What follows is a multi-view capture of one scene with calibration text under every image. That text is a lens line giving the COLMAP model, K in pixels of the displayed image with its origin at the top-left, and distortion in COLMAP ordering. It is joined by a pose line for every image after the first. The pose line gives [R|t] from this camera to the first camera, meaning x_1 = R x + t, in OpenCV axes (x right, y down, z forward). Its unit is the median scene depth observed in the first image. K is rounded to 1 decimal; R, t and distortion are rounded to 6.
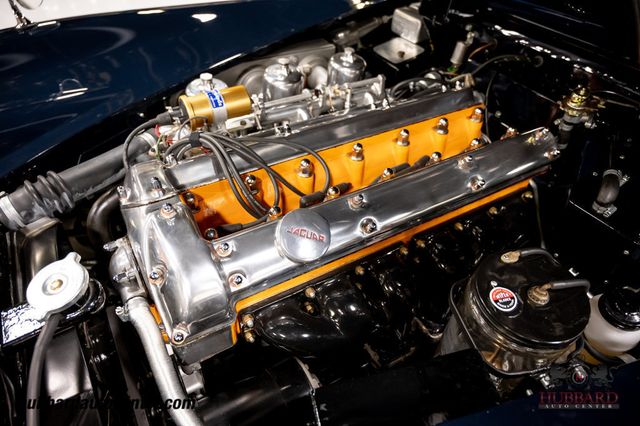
lens RADIAL K [[425.7, 0, 324.0], [0, 425.7, 219.8], [0, 0, 1]] dist [-0.010529, 0.003323]
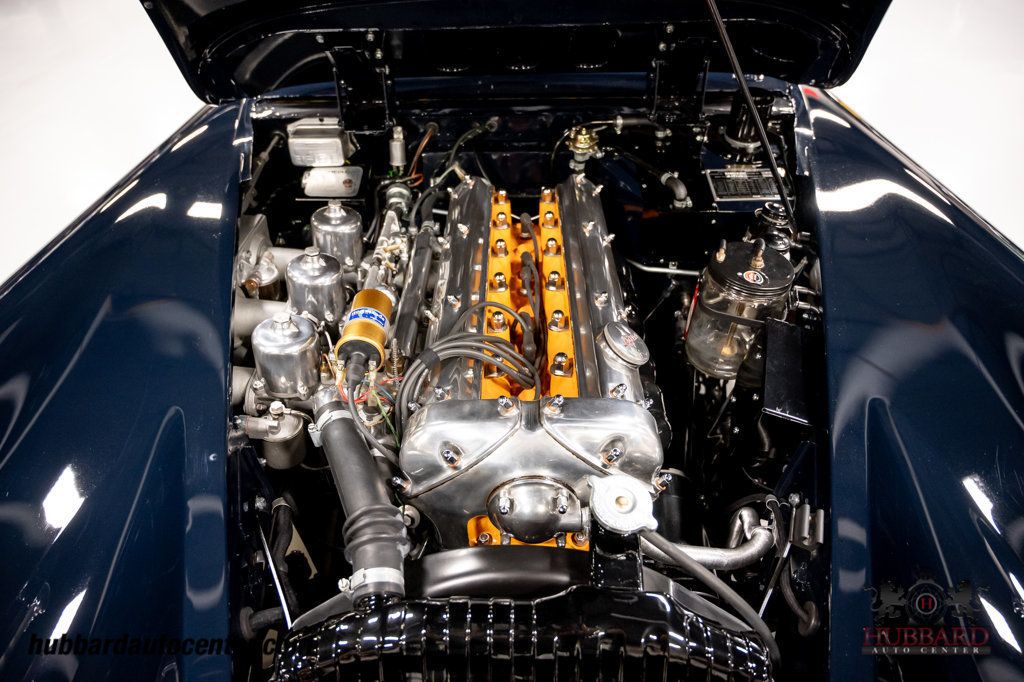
lens RADIAL K [[681.2, 0, 508.1], [0, 681.2, 340.5], [0, 0, 1]] dist [-0.010529, 0.003323]
pose [[0.516757, -0.562400, 0.645499, -0.779848], [0.598778, 0.776306, 0.197013, -0.288431], [-0.611905, 0.284702, 0.737914, -0.025625]]
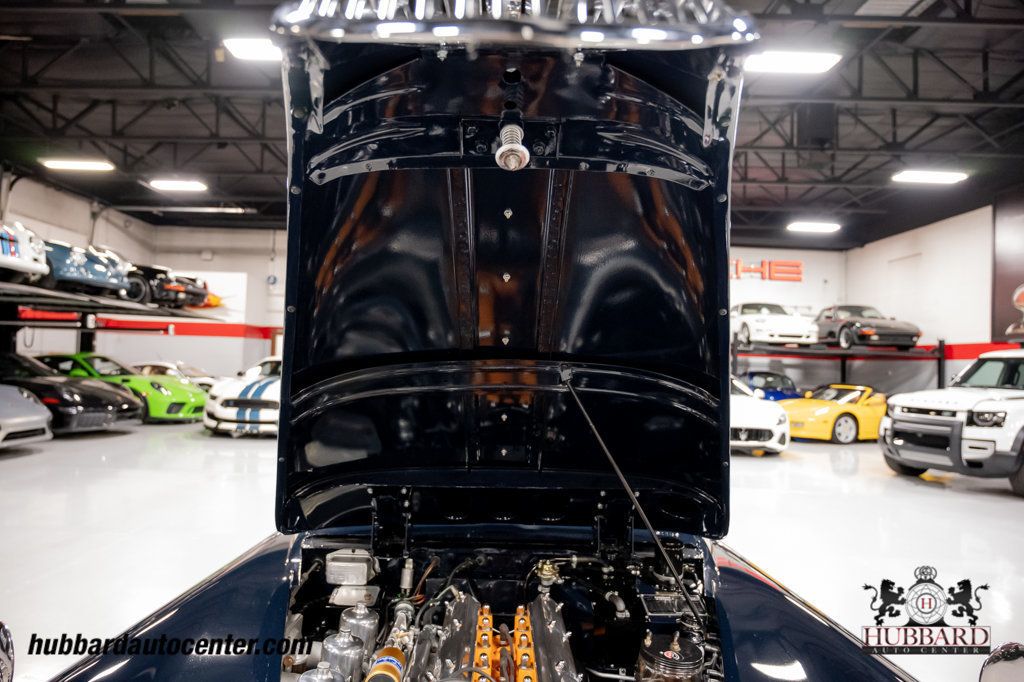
lens RADIAL K [[681.2, 0, 504.0], [0, 681.2, 338.8], [0, 0, 1]] dist [-0.010529, 0.003323]
pose [[0.506741, 0.017330, 0.861924, -1.306202], [0.572621, 0.740622, -0.351546, -0.108309], [-0.644452, 0.671699, 0.365380, -0.266335]]
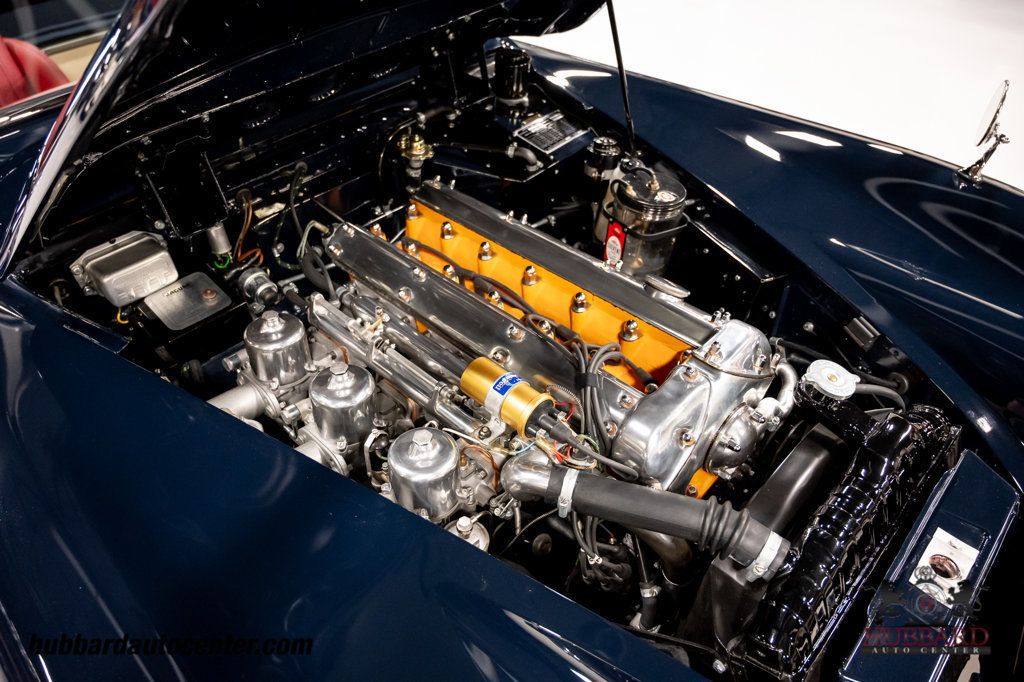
lens RADIAL K [[681.2, 0, 506.0], [0, 681.2, 337.7], [0, 0, 1]] dist [-0.010529, 0.003323]
pose [[-0.256230, -0.672270, 0.694549, -0.840828], [0.665854, 0.398113, 0.630987, -0.870796], [-0.700703, 0.624146, 0.345625, 0.458668]]
